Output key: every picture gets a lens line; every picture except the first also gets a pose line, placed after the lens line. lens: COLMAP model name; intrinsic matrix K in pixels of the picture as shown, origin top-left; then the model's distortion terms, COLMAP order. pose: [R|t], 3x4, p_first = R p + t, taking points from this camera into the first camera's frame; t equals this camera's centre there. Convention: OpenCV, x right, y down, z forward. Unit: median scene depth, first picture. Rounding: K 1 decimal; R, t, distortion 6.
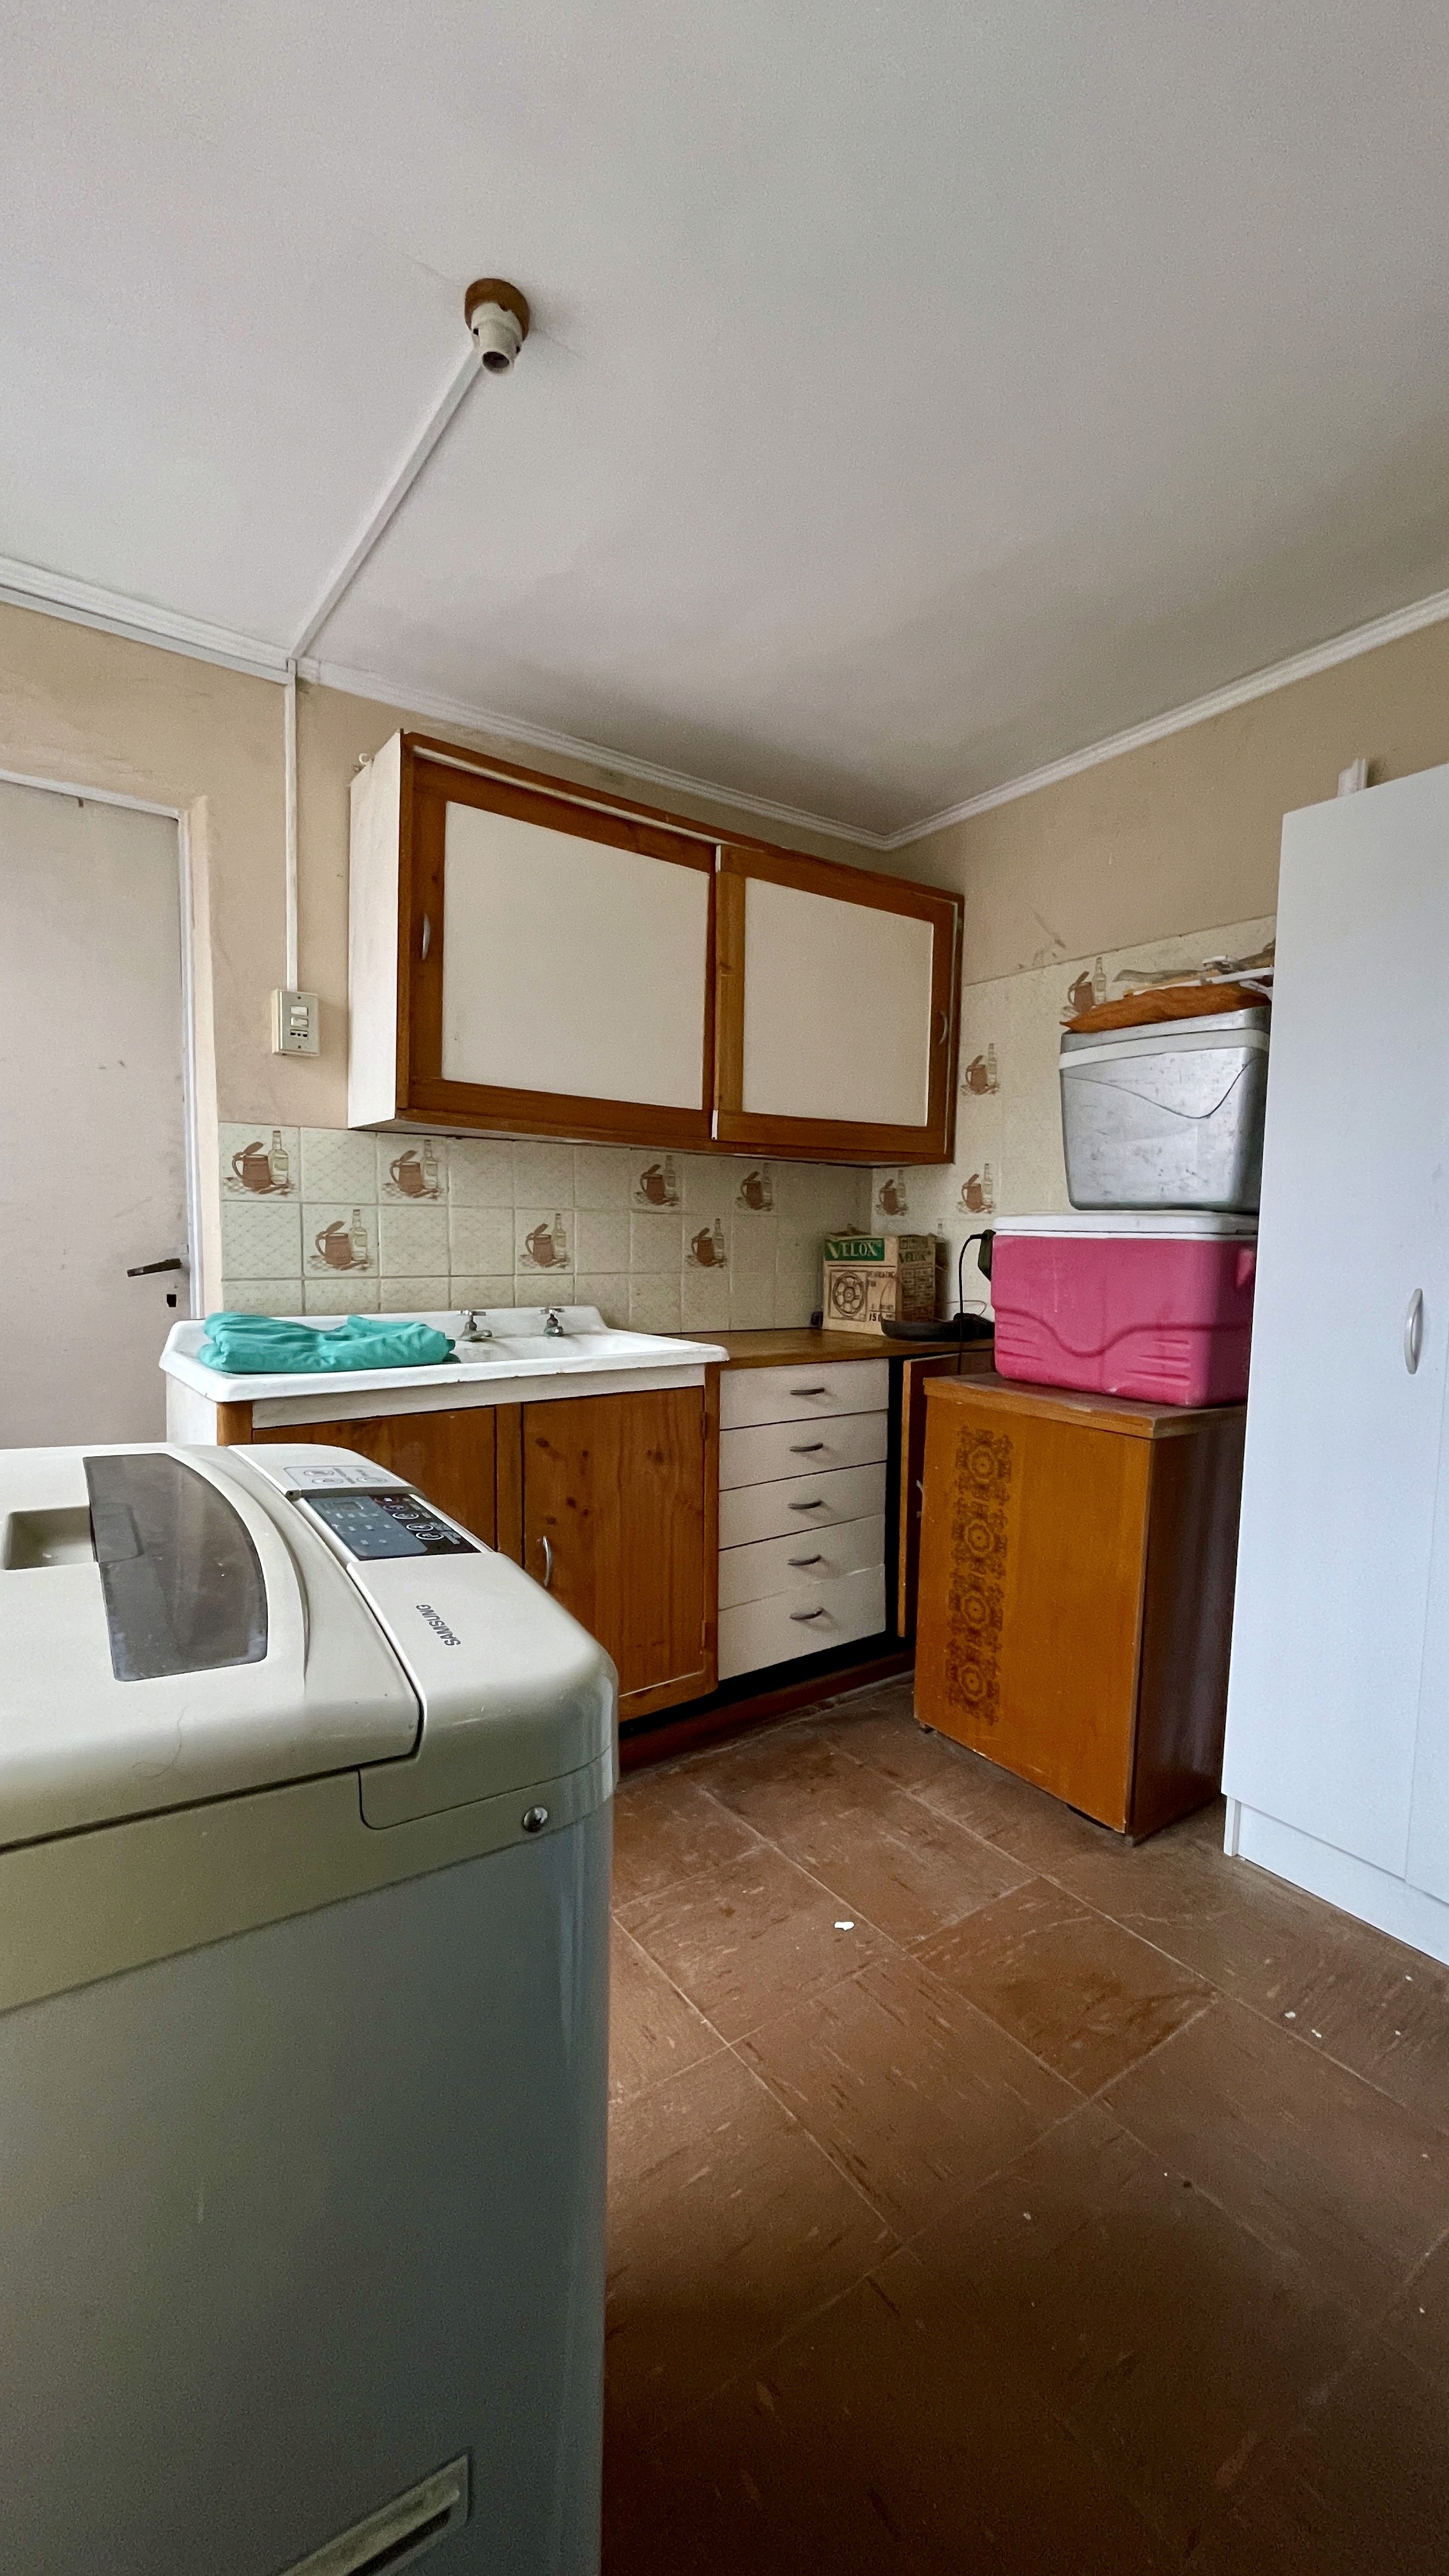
lens RADIAL K [[1045.2, 0, 728.6], [0, 1045.2, 1301.8], [0, 0, 1]] dist [-0.004034, 0.001699]
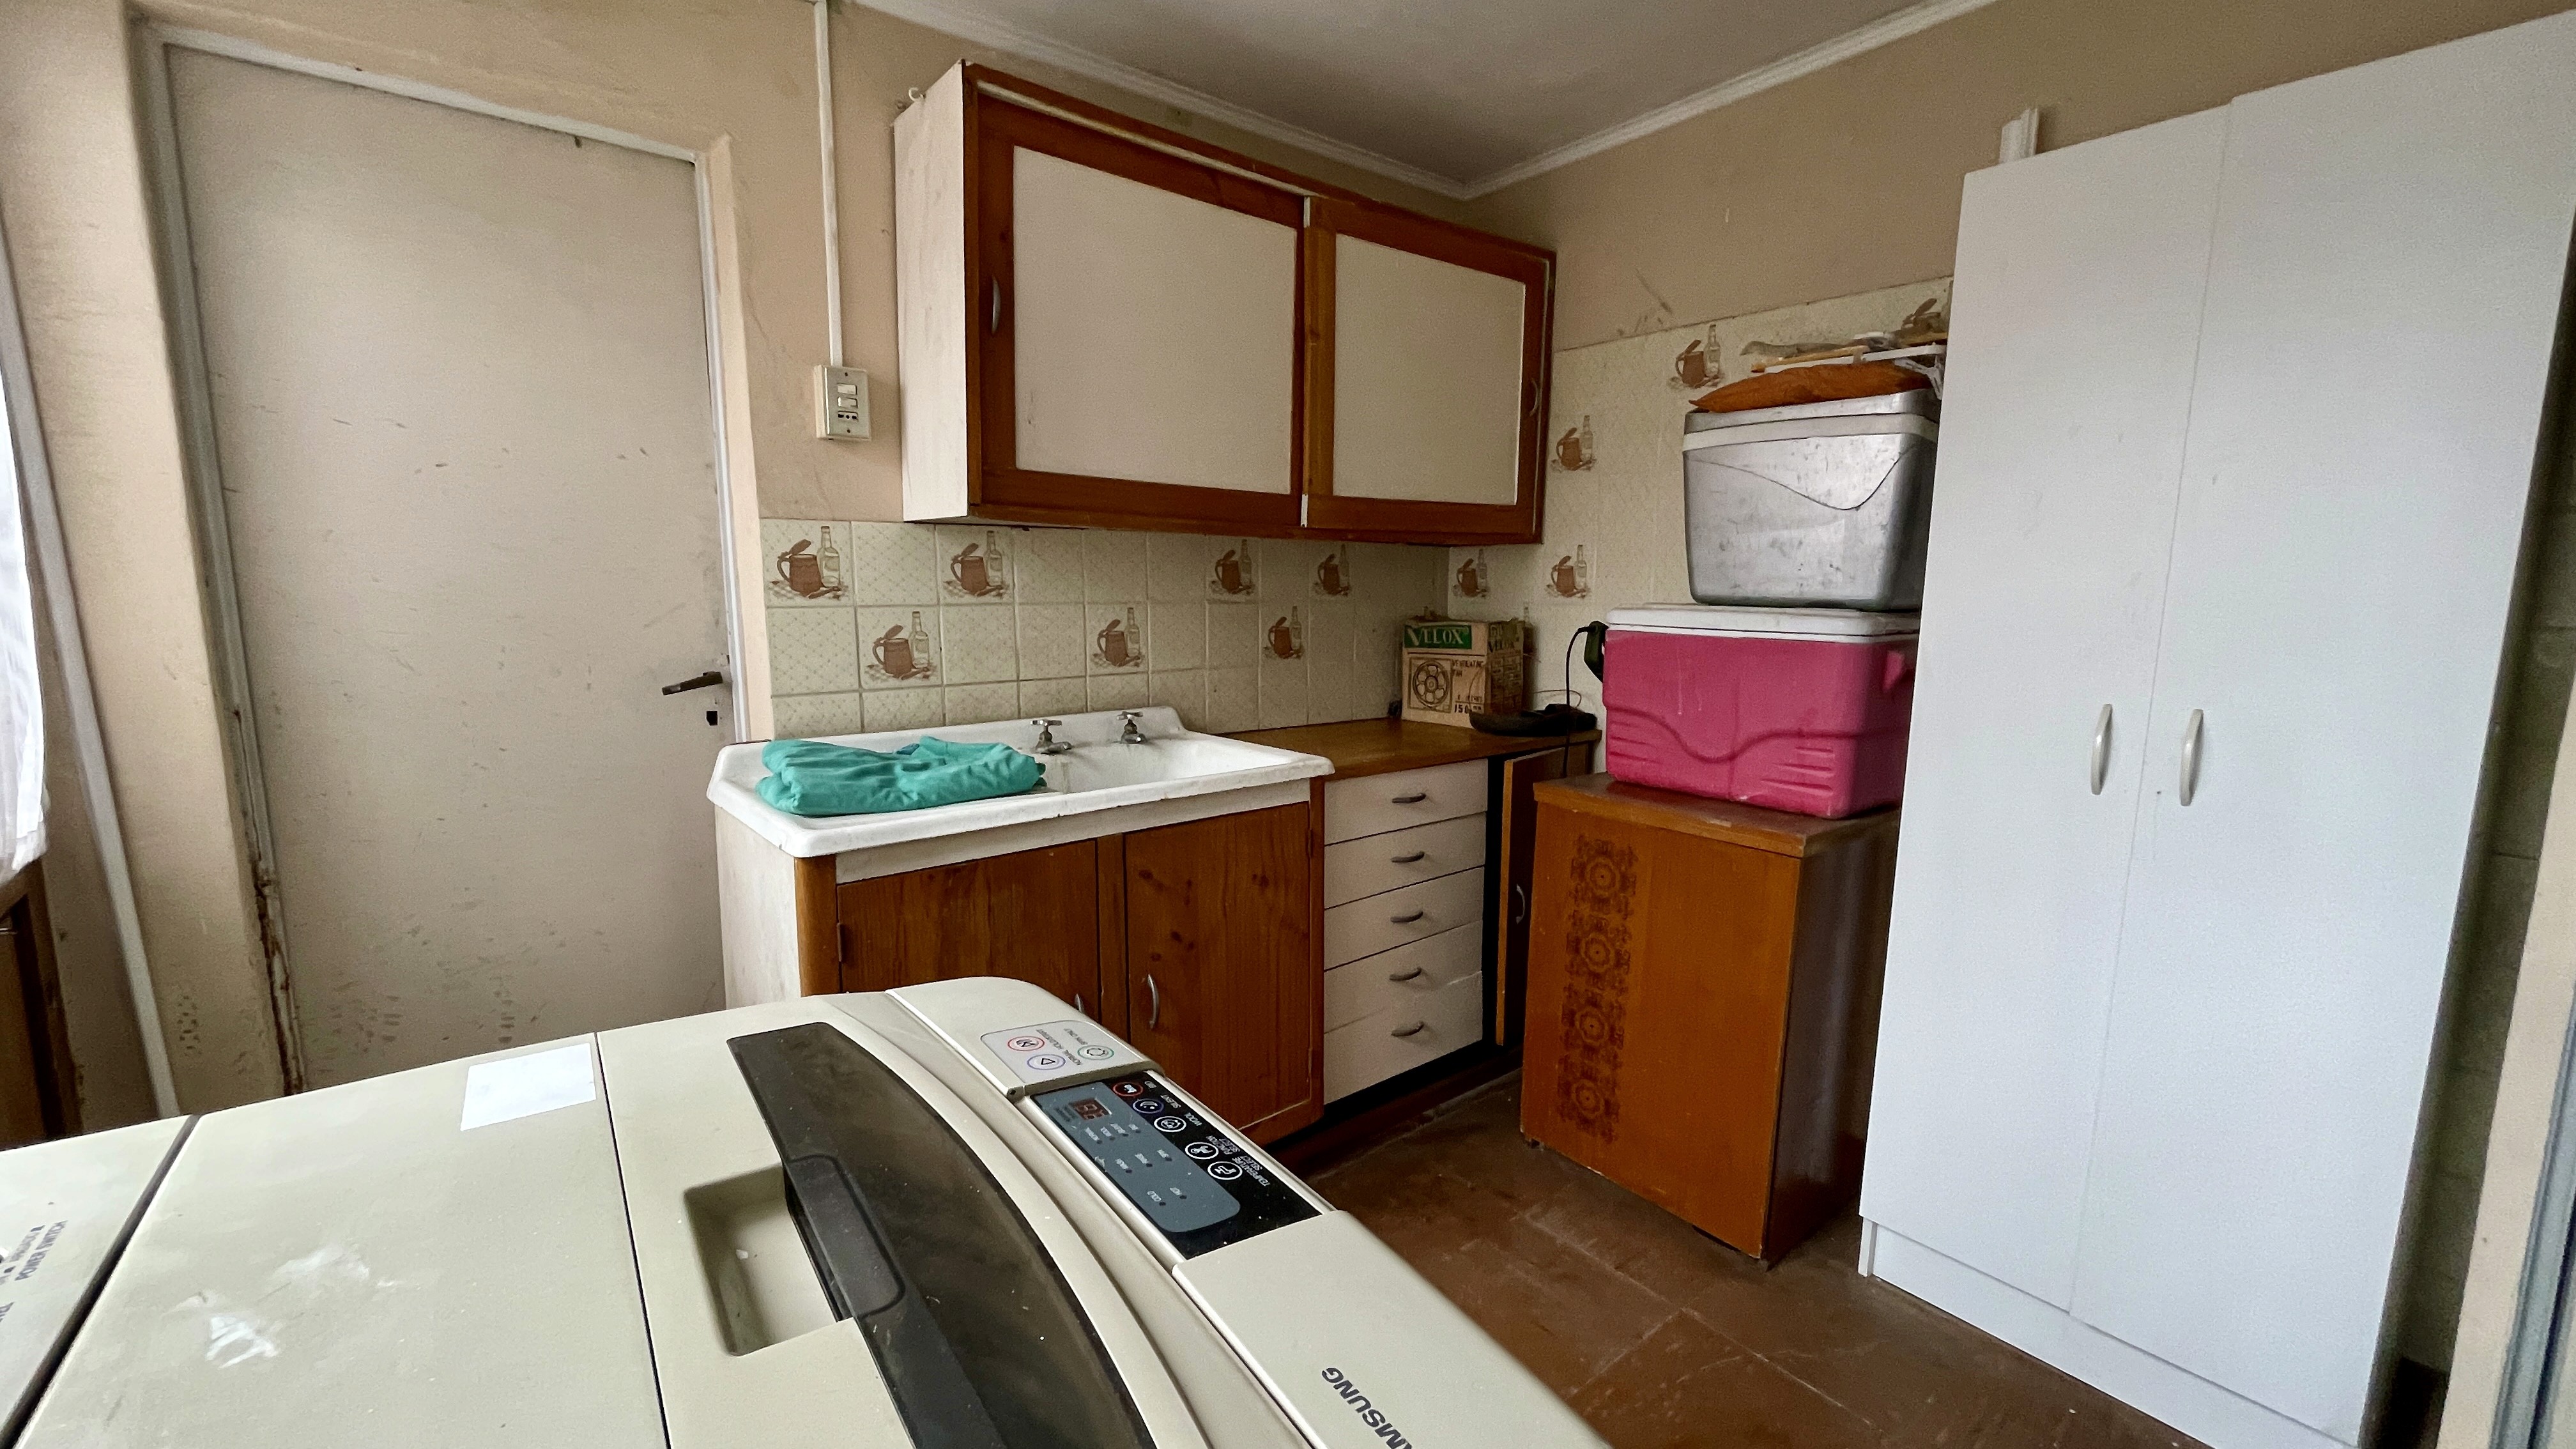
lens RADIAL K [[1045.2, 0, 1283.8], [0, 1045.2, 719.1], [0, 0, 1]] dist [-0.004034, 0.001699]
pose [[0.998400, -0.017165, 0.053869, -0.095604], [0.013536, 0.997660, 0.067023, -0.055360], [-0.054893, -0.066187, 0.996296, 0.084781]]
